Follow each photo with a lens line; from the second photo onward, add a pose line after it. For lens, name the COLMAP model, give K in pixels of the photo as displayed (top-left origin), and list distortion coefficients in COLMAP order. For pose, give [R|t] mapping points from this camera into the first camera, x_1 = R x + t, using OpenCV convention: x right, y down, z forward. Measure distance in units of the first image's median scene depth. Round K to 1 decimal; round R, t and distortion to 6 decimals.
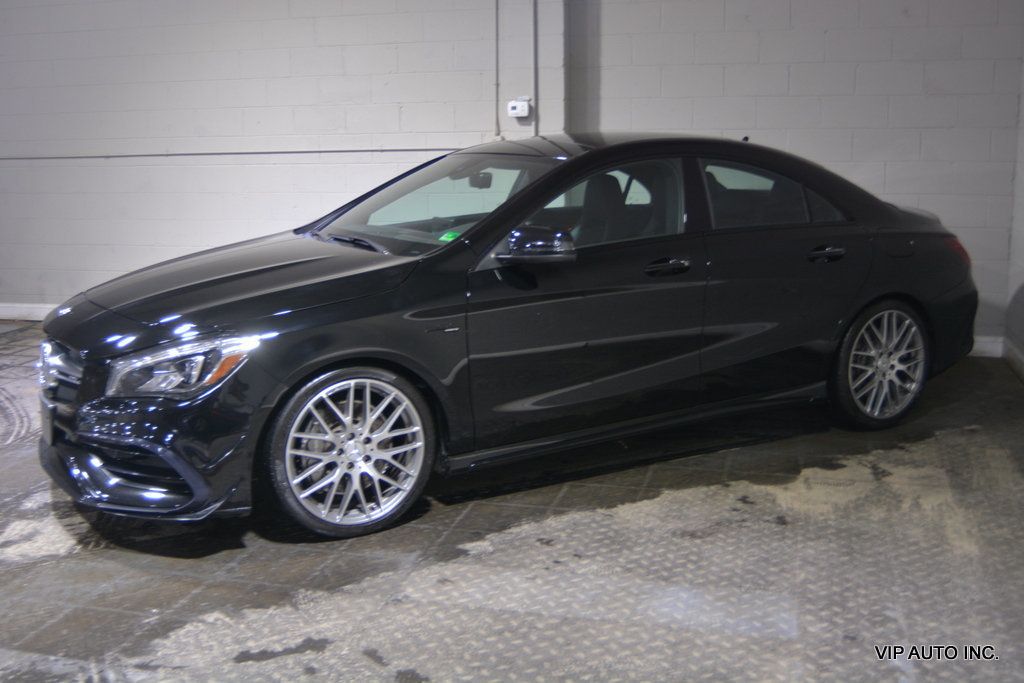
lens RADIAL K [[1098.9, 0, 512.0], [0, 1098.9, 341.5], [0, 0, 1]] dist [-0.073925, 0.039300]
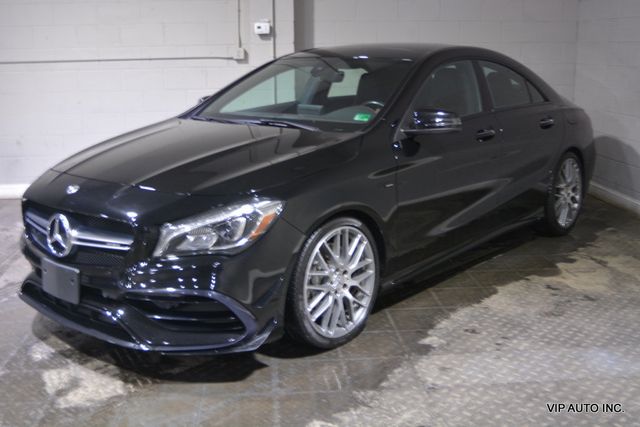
lens RADIAL K [[724.8, 0, 320.0], [0, 724.8, 213.5], [0, 0, 1]] dist [-0.055957, 0.020483]
pose [[0.942211, -0.071092, 0.327391, -0.426293], [0.061107, 0.997301, 0.040698, -0.017312], [-0.329401, -0.018340, 0.944012, 0.181428]]
